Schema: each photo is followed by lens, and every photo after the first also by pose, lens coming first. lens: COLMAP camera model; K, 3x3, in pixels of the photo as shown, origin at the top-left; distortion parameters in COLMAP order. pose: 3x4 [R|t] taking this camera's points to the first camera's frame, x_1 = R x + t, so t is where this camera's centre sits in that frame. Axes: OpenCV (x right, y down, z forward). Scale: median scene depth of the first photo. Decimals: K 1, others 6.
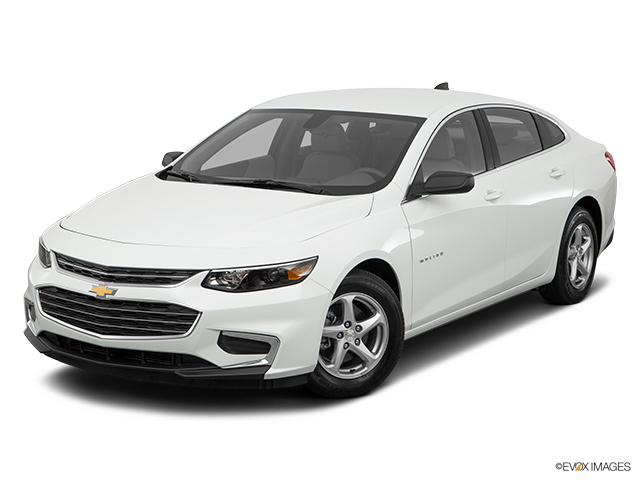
lens RADIAL K [[1234.0, 0, 320.0], [0, 1234.0, 240.0], [0, 0, 1]] dist [0.022239, -0.073752]
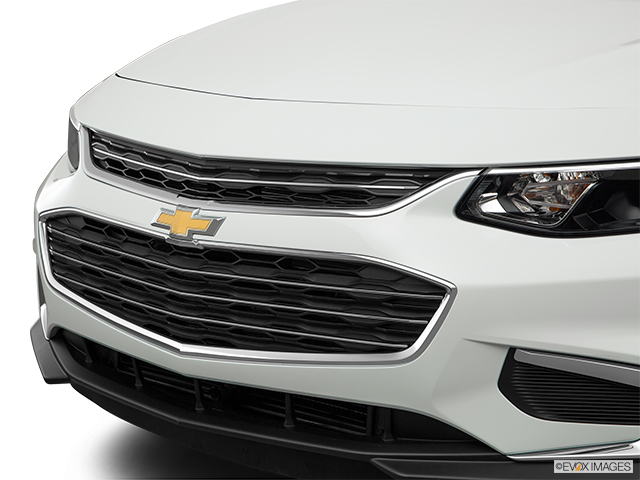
lens RADIAL K [[1529.1, 0, 320.0], [0, 1529.1, 240.0], [0, 0, 1]] dist [0.069209, 0.164656]
pose [[0.982051, 0.030663, -0.186107, -0.052940], [-0.029060, 0.999513, 0.011336, 0.040017], [0.186364, -0.005724, 0.982464, 0.566087]]
